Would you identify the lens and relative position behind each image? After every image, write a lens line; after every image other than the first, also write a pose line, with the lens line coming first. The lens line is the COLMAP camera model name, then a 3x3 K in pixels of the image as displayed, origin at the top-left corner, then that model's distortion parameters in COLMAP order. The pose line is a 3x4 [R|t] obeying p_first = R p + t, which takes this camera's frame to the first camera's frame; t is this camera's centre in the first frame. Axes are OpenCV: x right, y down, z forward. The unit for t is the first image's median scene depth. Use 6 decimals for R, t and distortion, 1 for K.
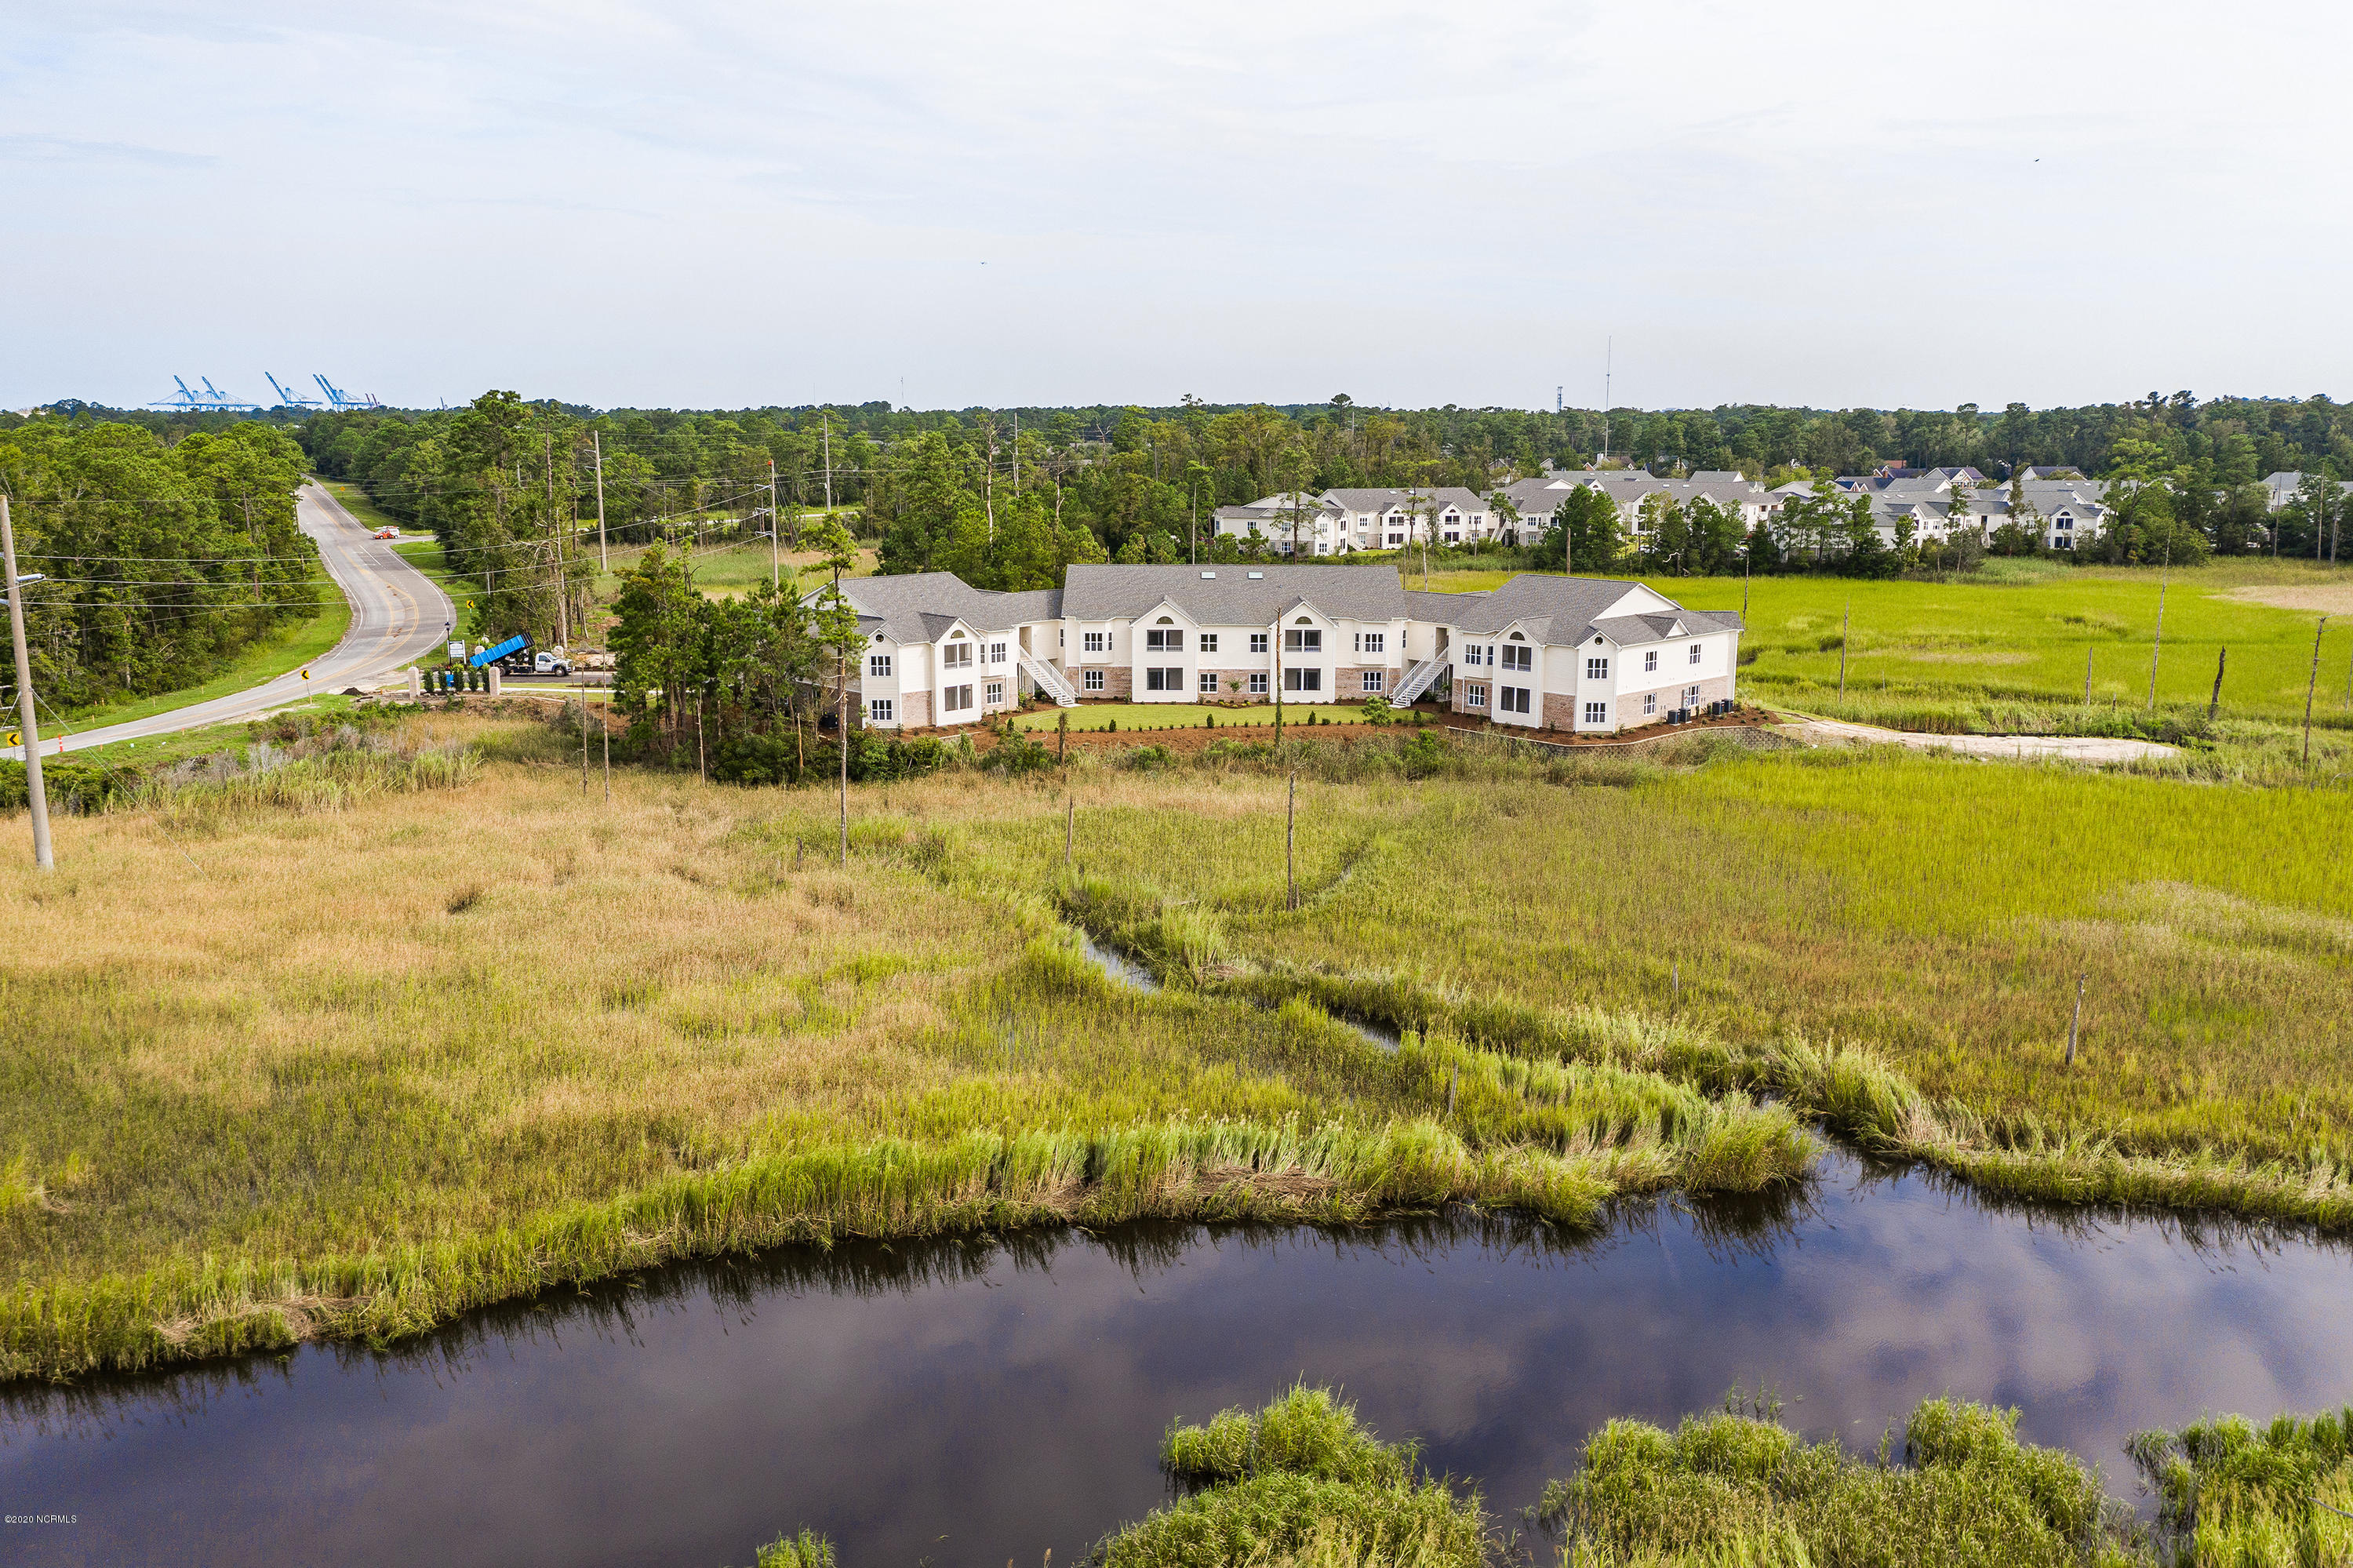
lens RADIAL K [[1890.7, 0, 1176.5], [0, 1890.7, 784.0], [0, 0, 1]] dist [0.000897, 0.003651]
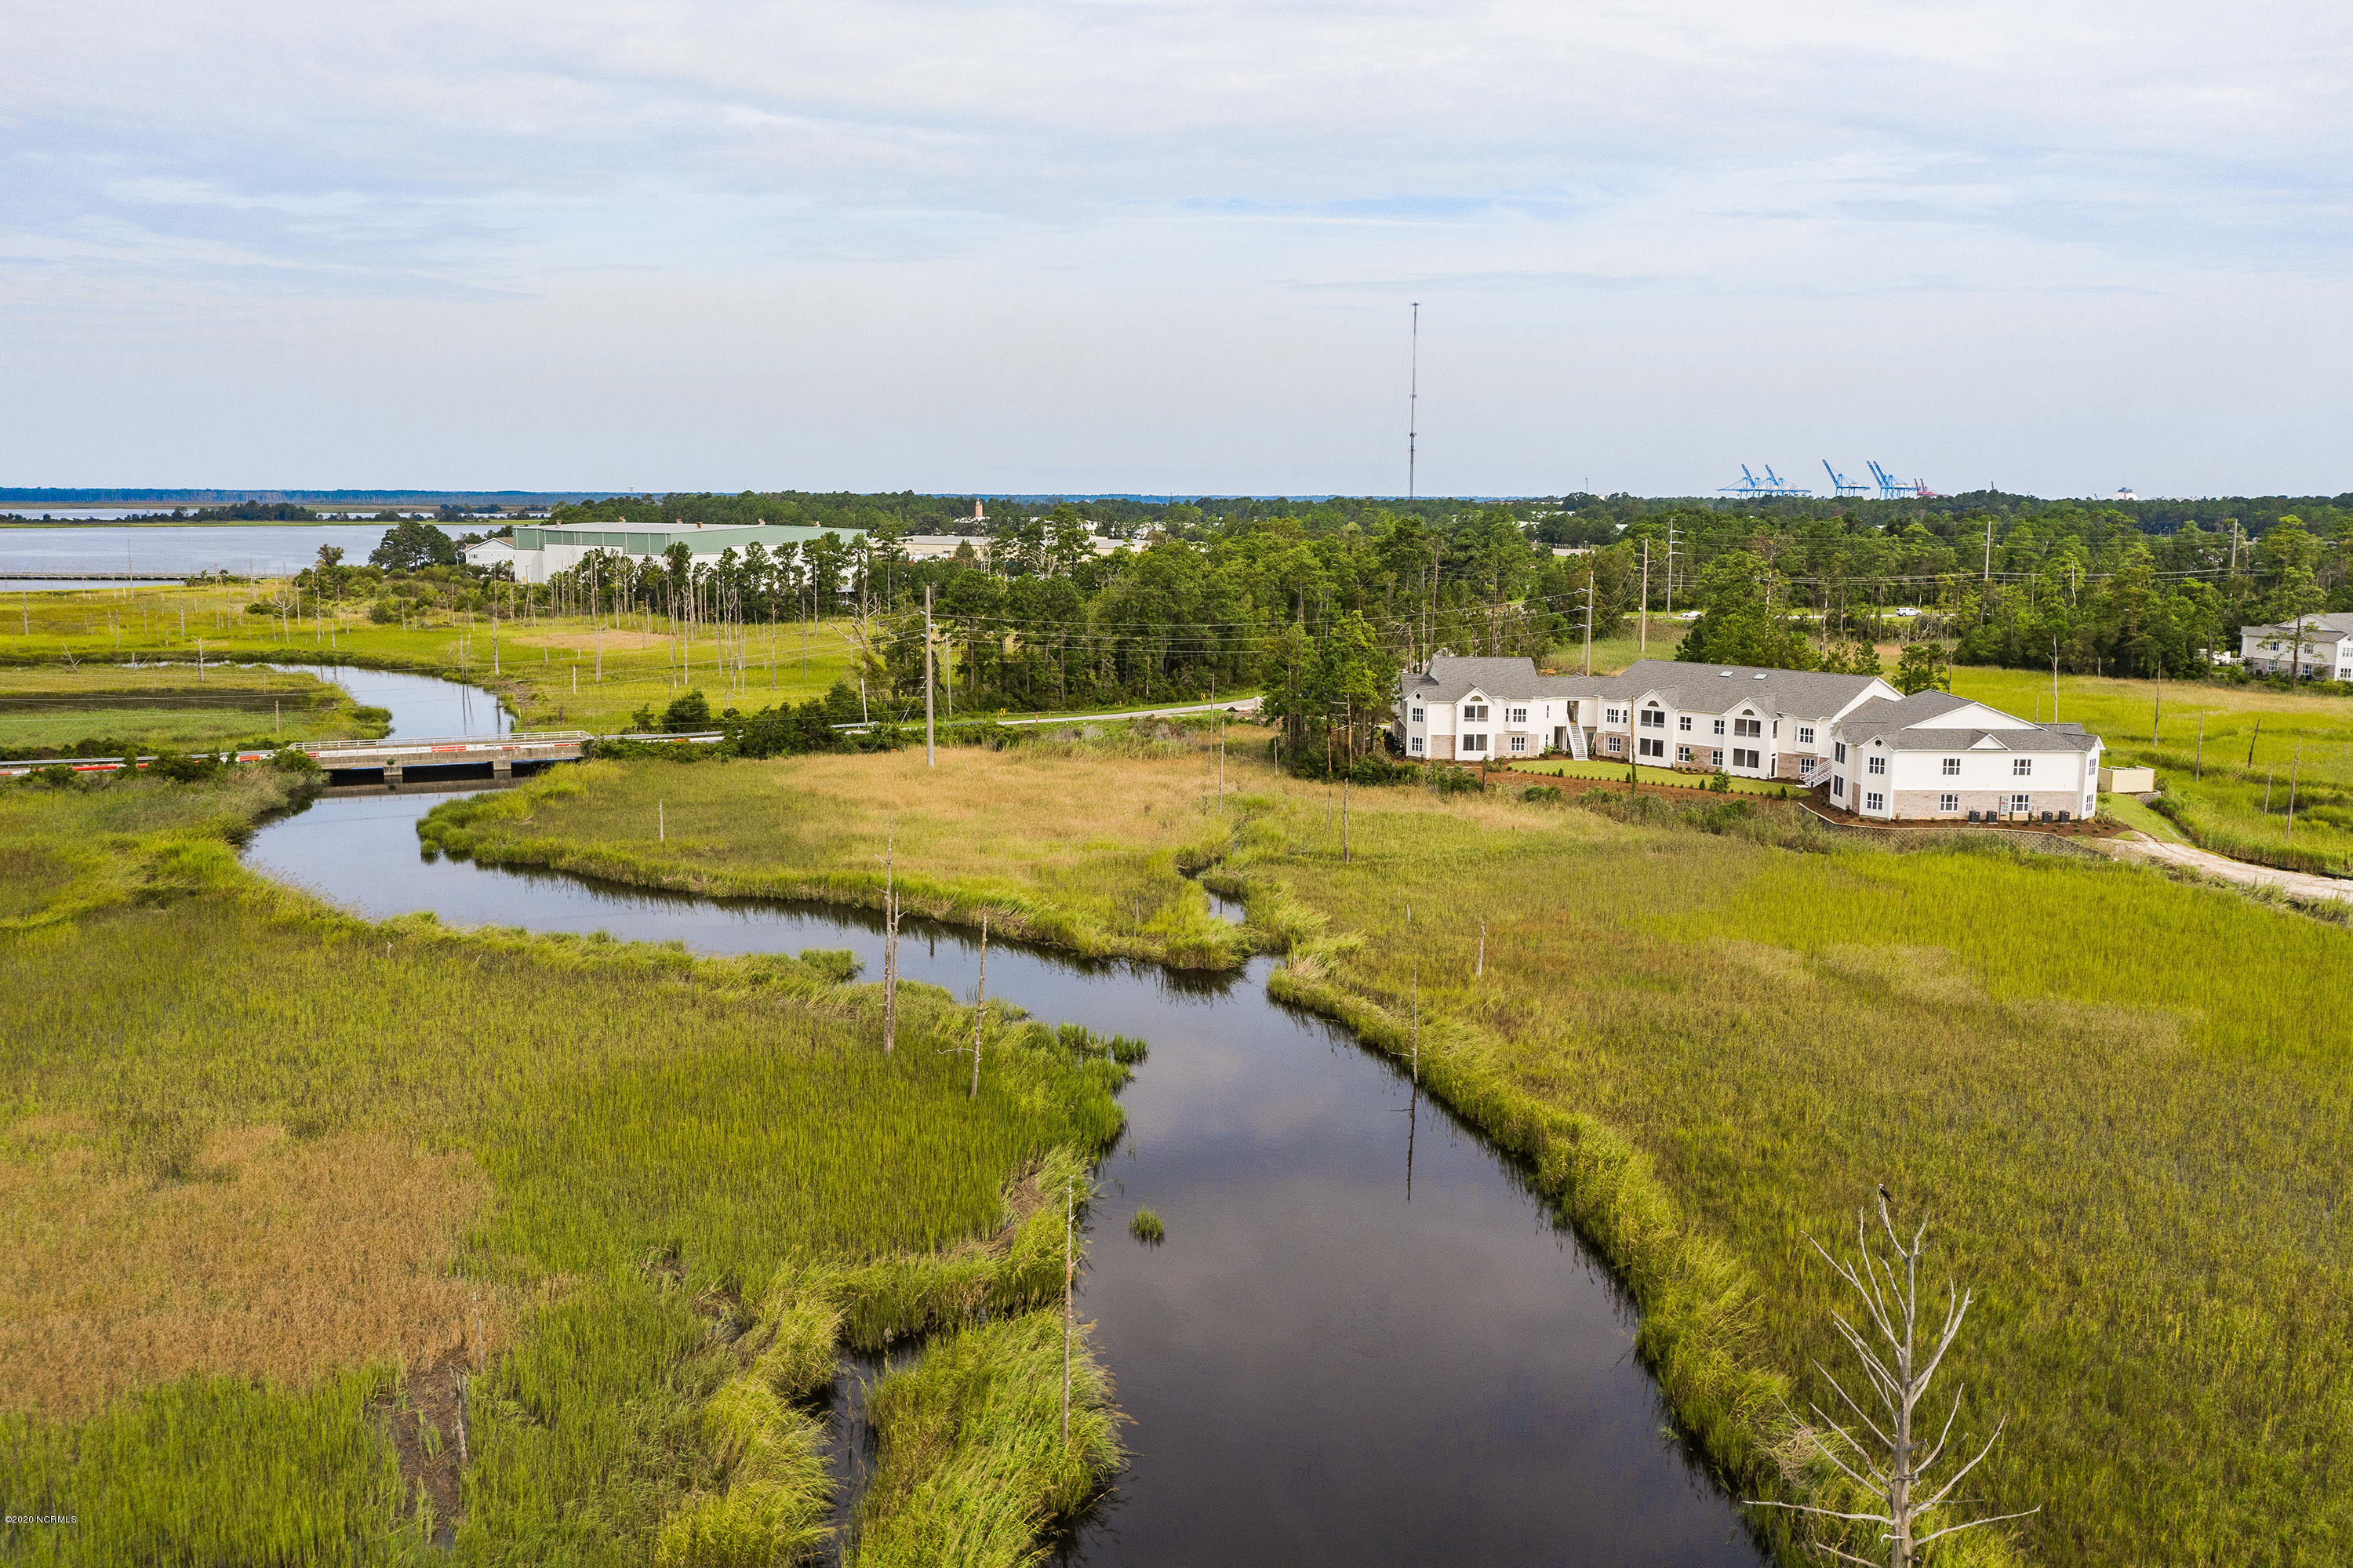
lens RADIAL K [[1912.5, 0, 1176.5], [0, 1912.5, 784.0], [0, 0, 1]] dist [-0.001366, -0.000760]
pose [[0.698199, 0.108684, -0.707606, 0.761974], [-0.138542, 0.990237, 0.015394, -0.004684], [0.702371, 0.087285, 0.706439, -0.199212]]
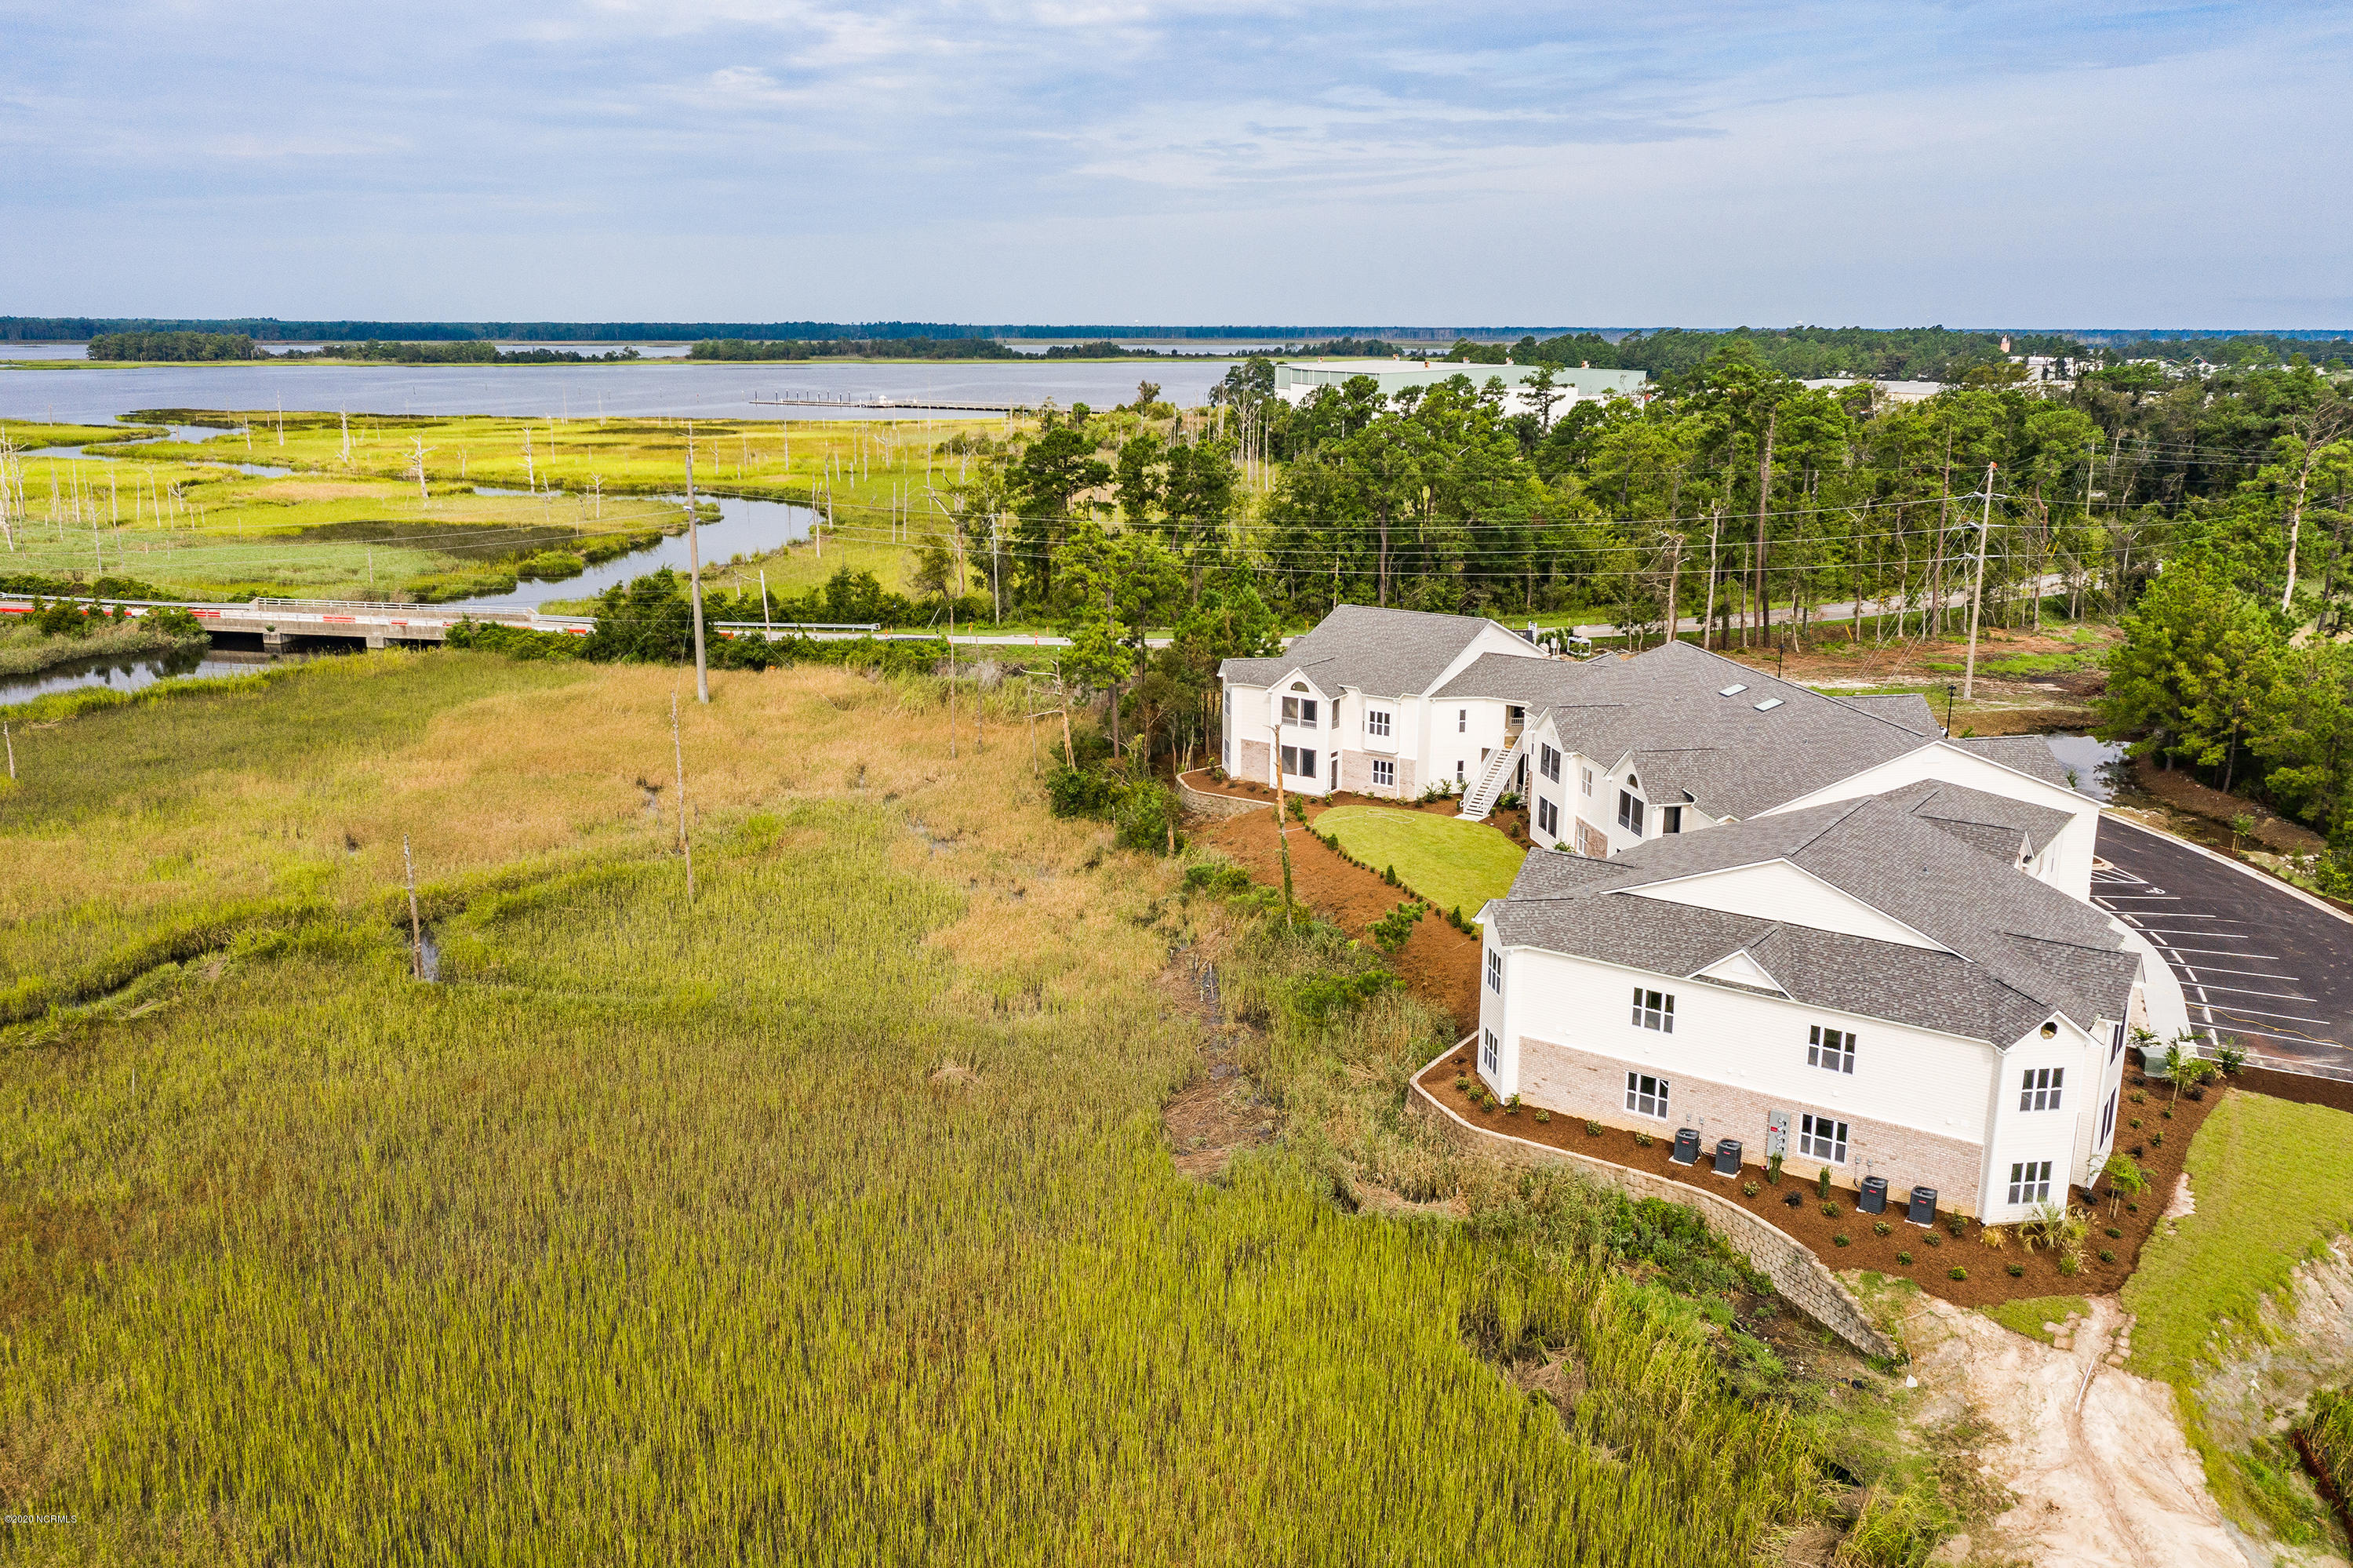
lens RADIAL K [[1868.8, 0, 1166.7], [0, 1868.8, 715.4], [0, 0, 1]] dist [0.007703, 0.000306]
pose [[0.154013, 0.199603, -0.967698, 0.674647], [-0.188548, 0.967323, 0.169518, -0.193984], [0.969912, 0.156350, 0.186615, 0.773374]]
